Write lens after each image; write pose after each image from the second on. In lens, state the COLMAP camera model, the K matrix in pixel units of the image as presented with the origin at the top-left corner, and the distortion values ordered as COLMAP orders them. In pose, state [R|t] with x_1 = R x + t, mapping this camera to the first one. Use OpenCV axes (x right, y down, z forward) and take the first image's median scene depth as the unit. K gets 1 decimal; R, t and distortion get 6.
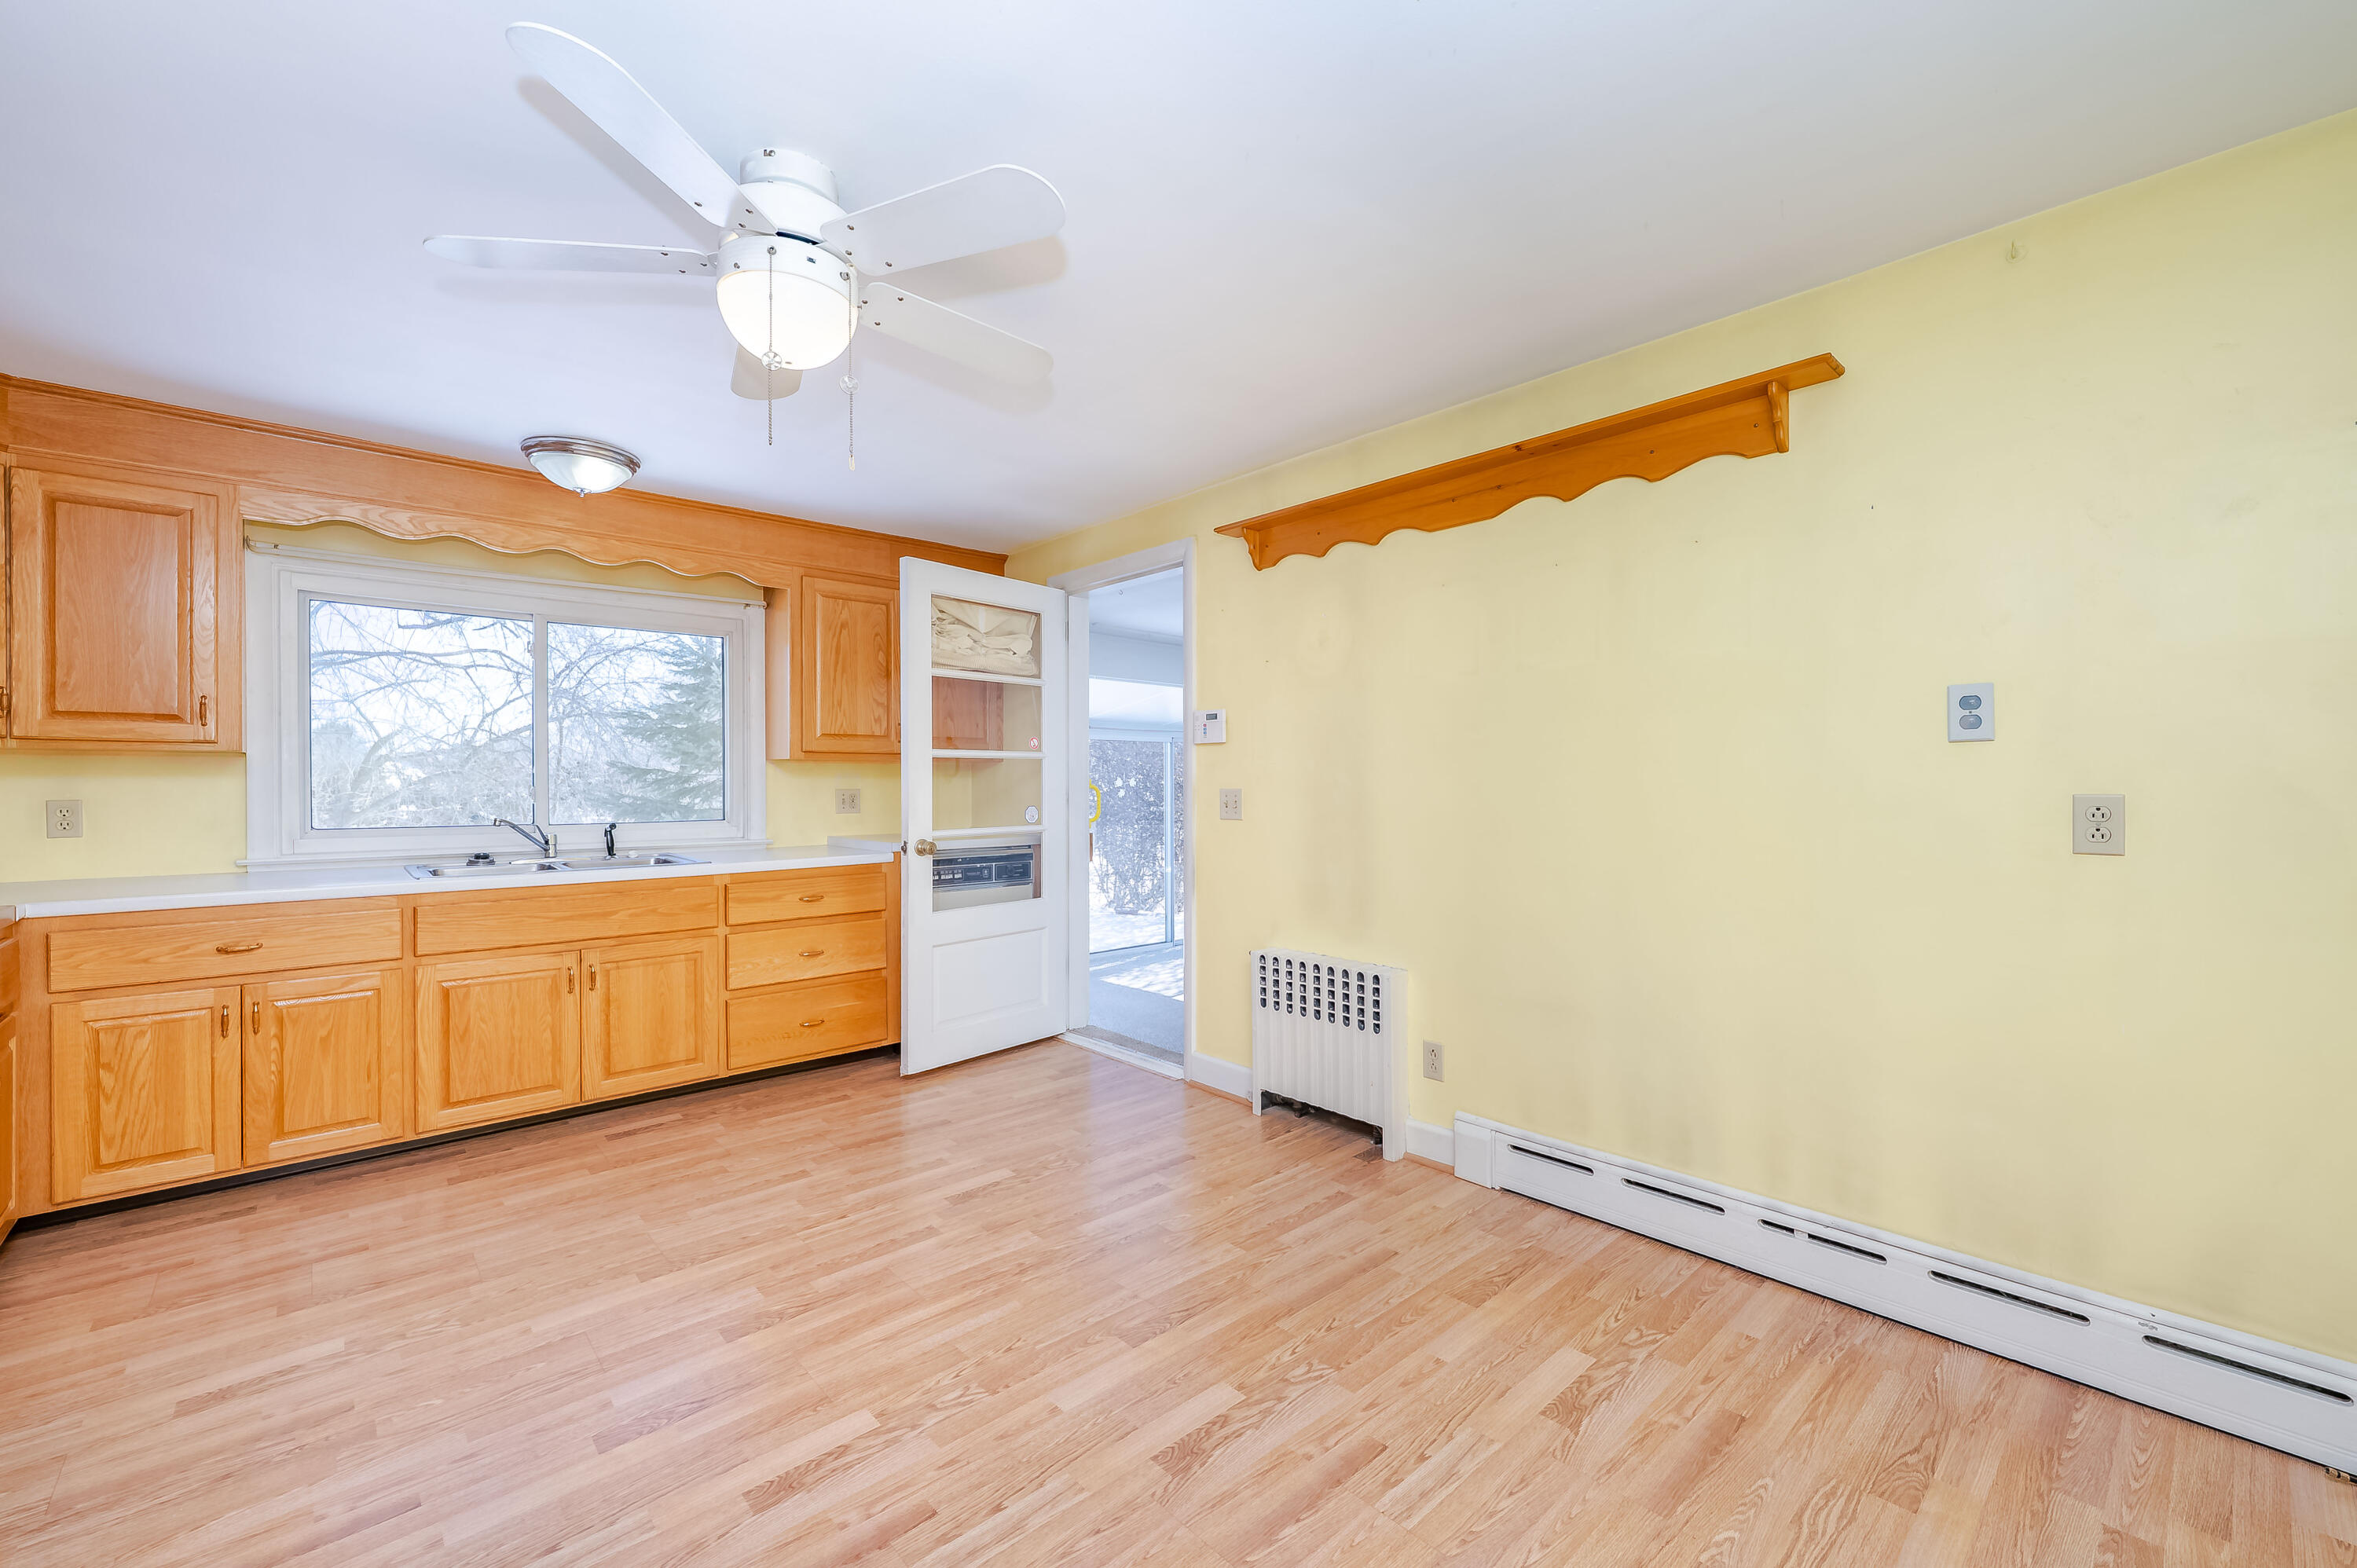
lens RADIAL K [[962.3, 0, 1187.0], [0, 962.3, 780.8], [0, 0, 1]] dist [-0.000316, -0.000348]
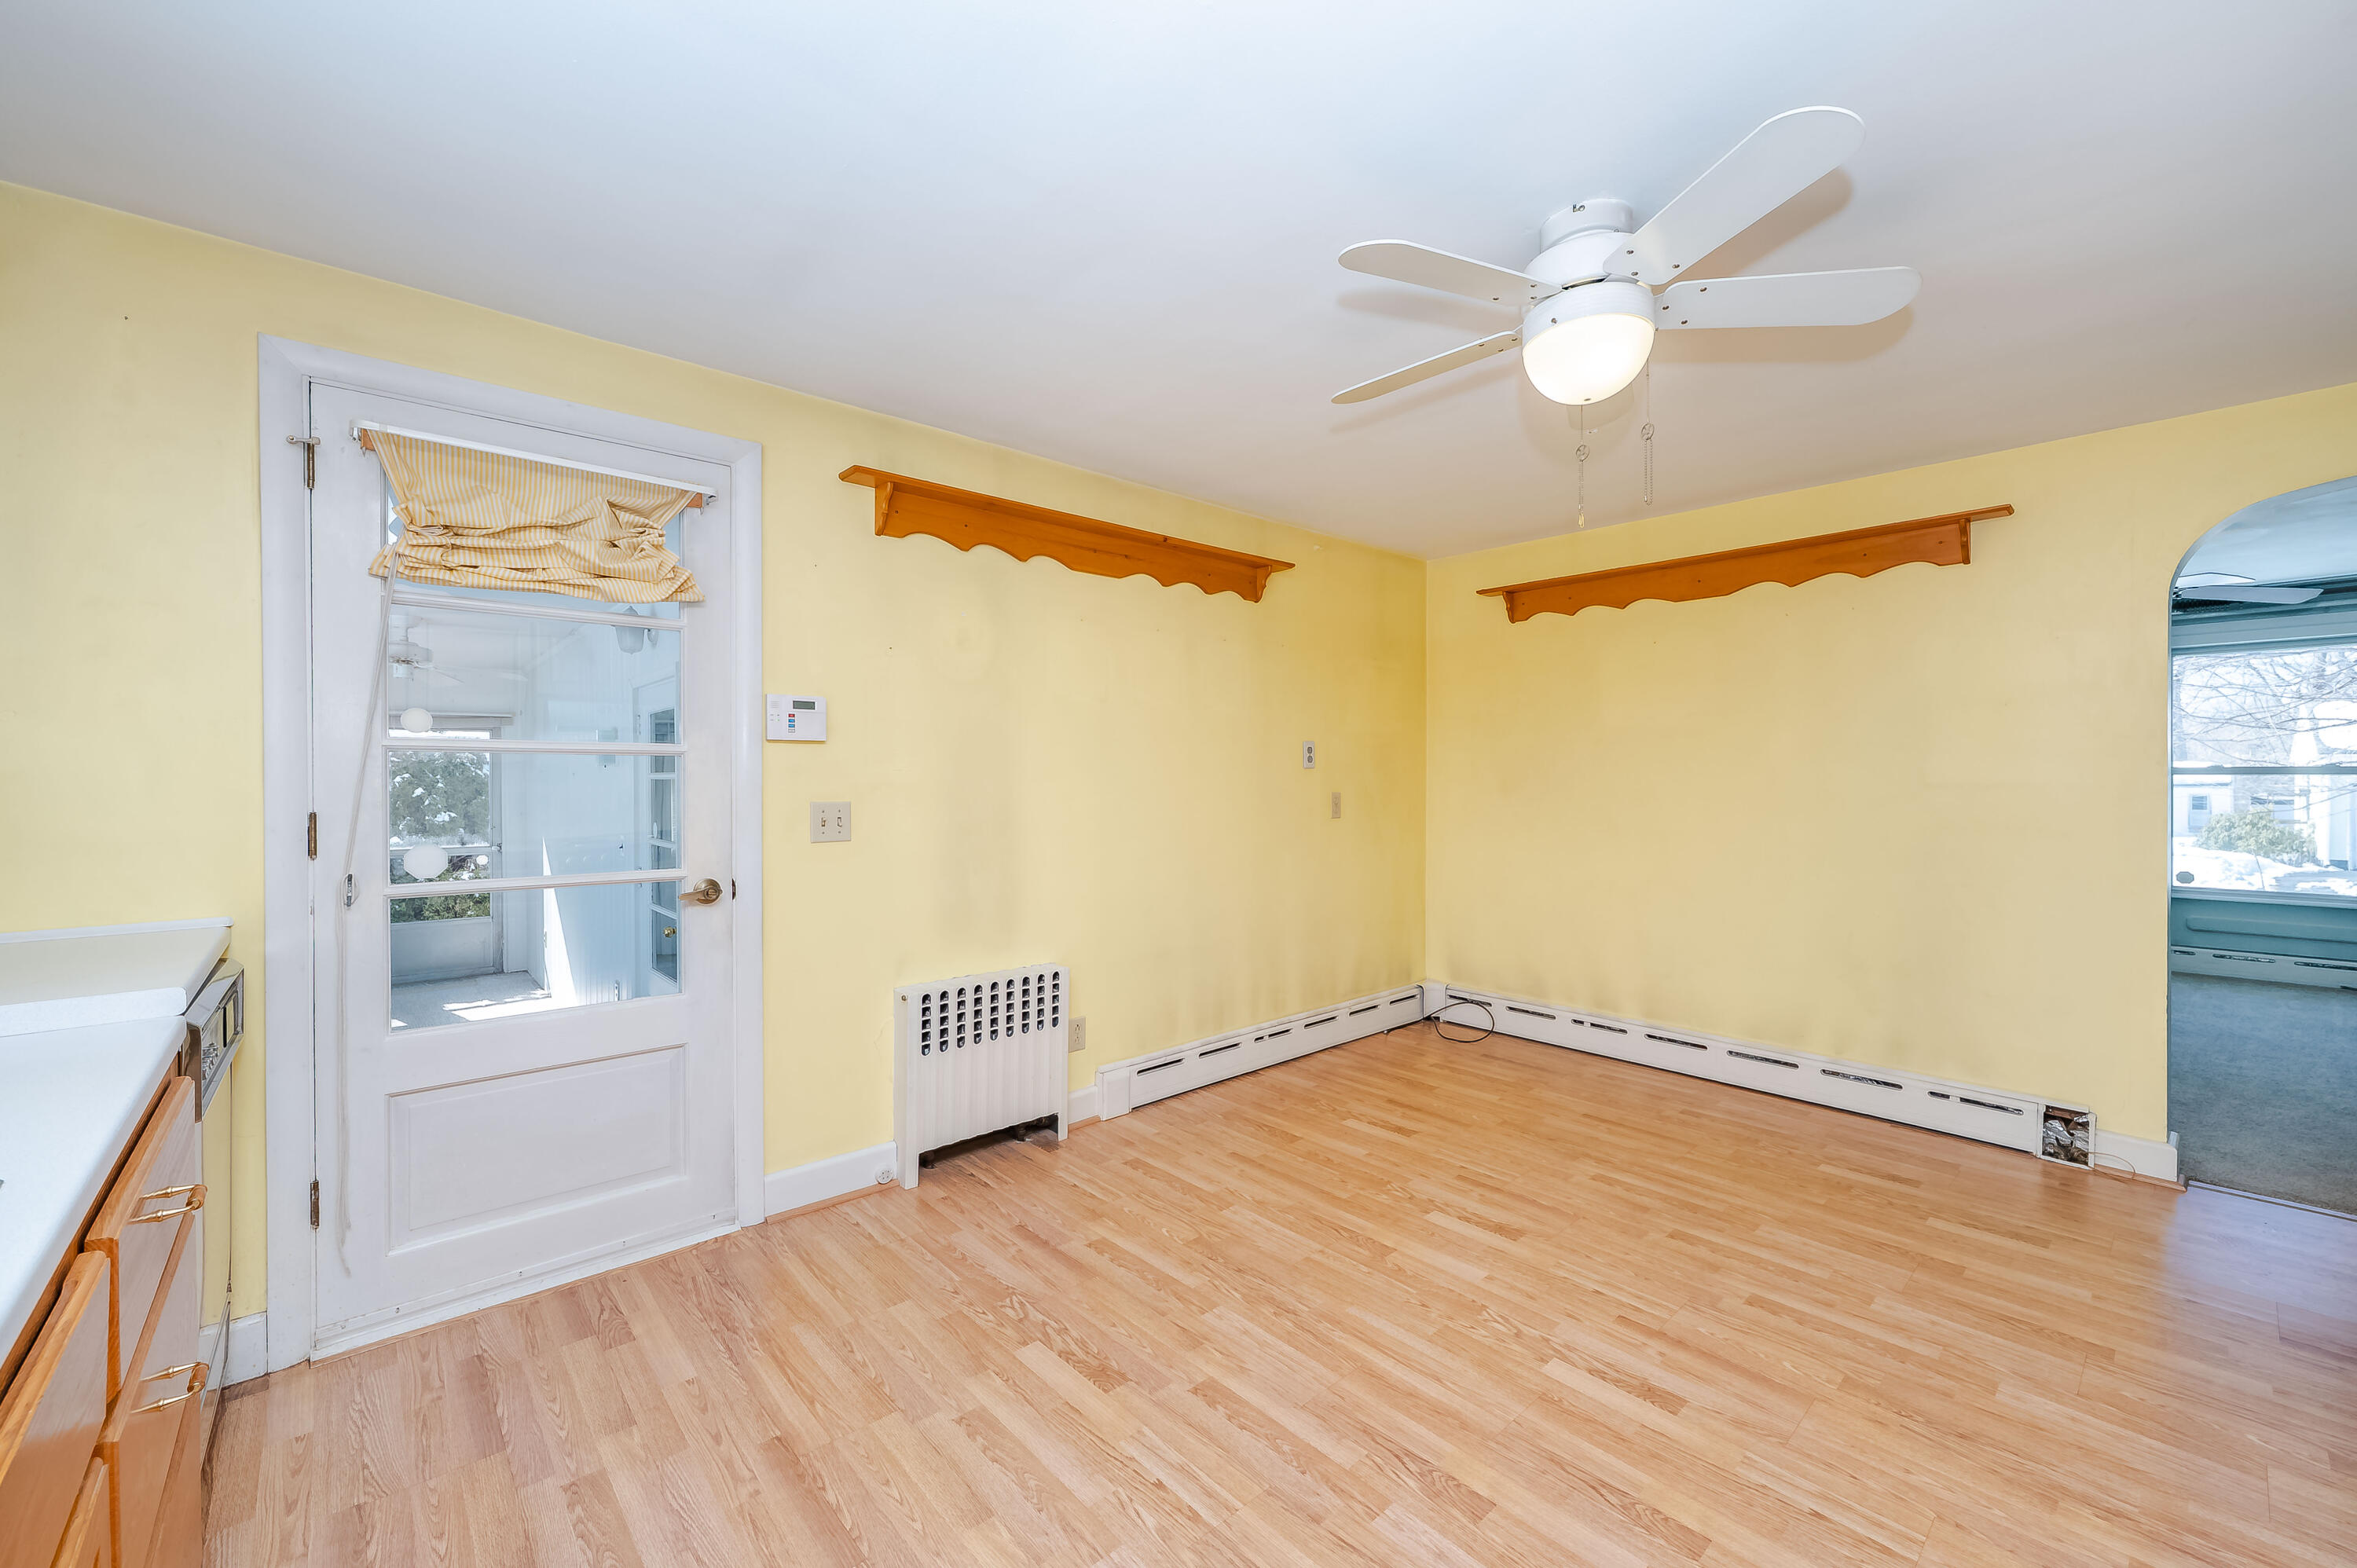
lens RADIAL K [[962.3, 0, 1192.8], [0, 962.3, 775.4], [0, 0, 1]] dist [-0.000316, -0.000348]
pose [[-0.017531, 0.006764, 0.999823, -1.016964], [0.002484, 0.999974, -0.006721, -0.008771], [-0.999843, 0.002366, -0.017548, 1.011616]]
